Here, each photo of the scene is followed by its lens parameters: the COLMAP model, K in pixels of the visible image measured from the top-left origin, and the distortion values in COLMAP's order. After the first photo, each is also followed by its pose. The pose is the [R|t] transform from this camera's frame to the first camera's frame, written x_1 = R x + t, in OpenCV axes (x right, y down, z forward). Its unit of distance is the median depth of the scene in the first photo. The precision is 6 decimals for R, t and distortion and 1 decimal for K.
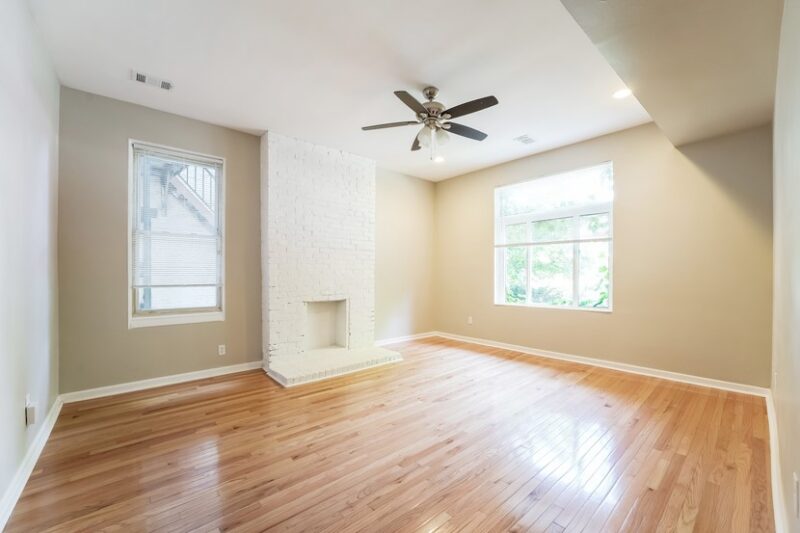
lens RADIAL K [[319.5, 0, 397.9], [0, 319.5, 273.8], [0, 0, 1]] dist [-0.019980, 0.000042]
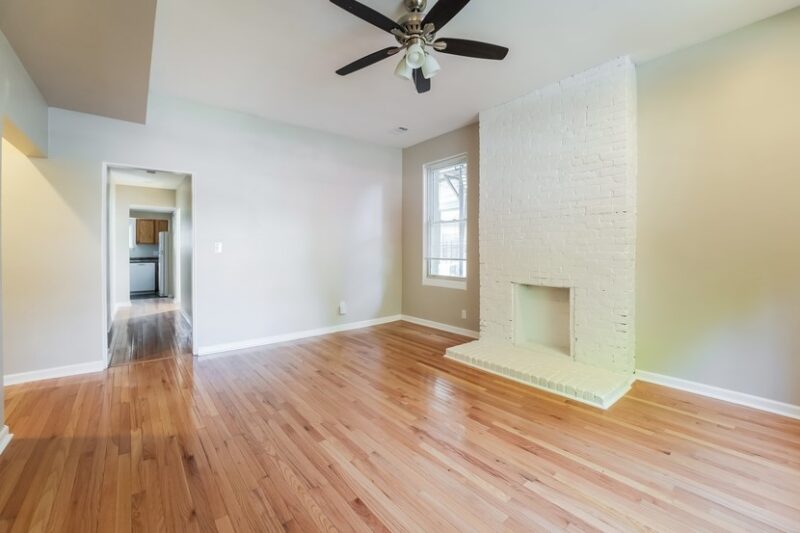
lens RADIAL K [[328.6, 0, 400.7], [0, 328.6, 253.0], [0, 0, 1]] dist [-0.021934, 0.000045]
pose [[-0.020259, 0.010719, -0.999737, 0.724008], [-0.001020, 0.999942, 0.010742, -0.003738], [0.999794, 0.001237, -0.020247, 0.835881]]
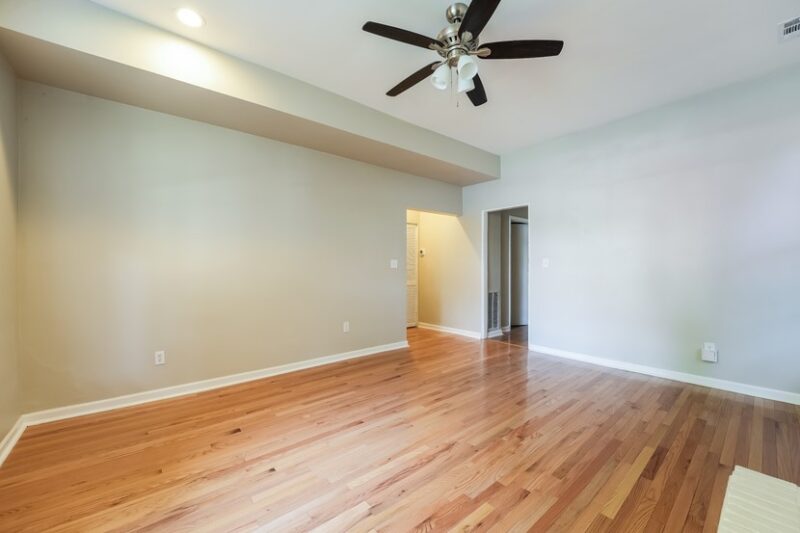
lens RADIAL K [[324.0, 0, 396.5], [0, 324.0, 269.6], [0, 0, 1]] dist [-0.023449, 0.000020]
pose [[-0.999781, 0.004580, 0.020408, 0.192503], [0.004794, 0.999934, 0.010467, -0.000198], [-0.020359, 0.010563, -0.999737, 1.466869]]
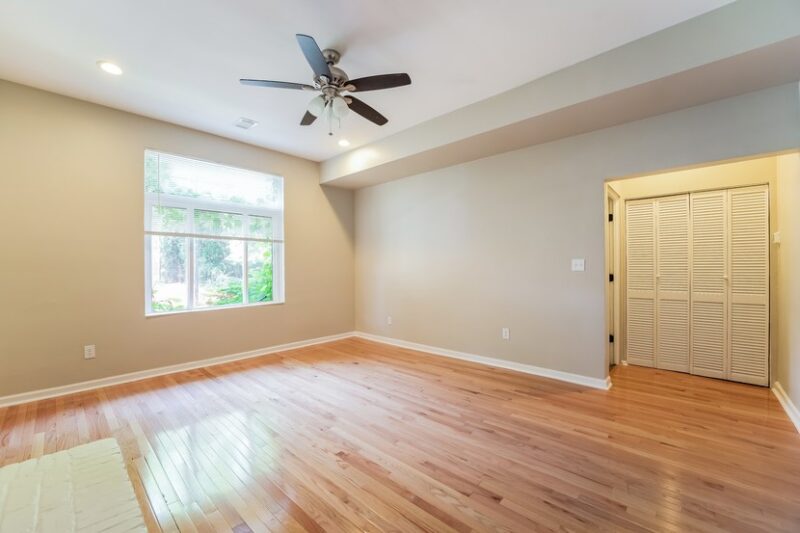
lens RADIAL K [[324.0, 0, 396.5], [0, 324.0, 269.6], [0, 0, 1]] dist [-0.023449, 0.000020]
pose [[-0.097226, -0.001139, 0.995262, -0.647564], [0.009833, 0.999949, 0.002105, -0.003053], [-0.995214, 0.009991, -0.097209, 0.777115]]
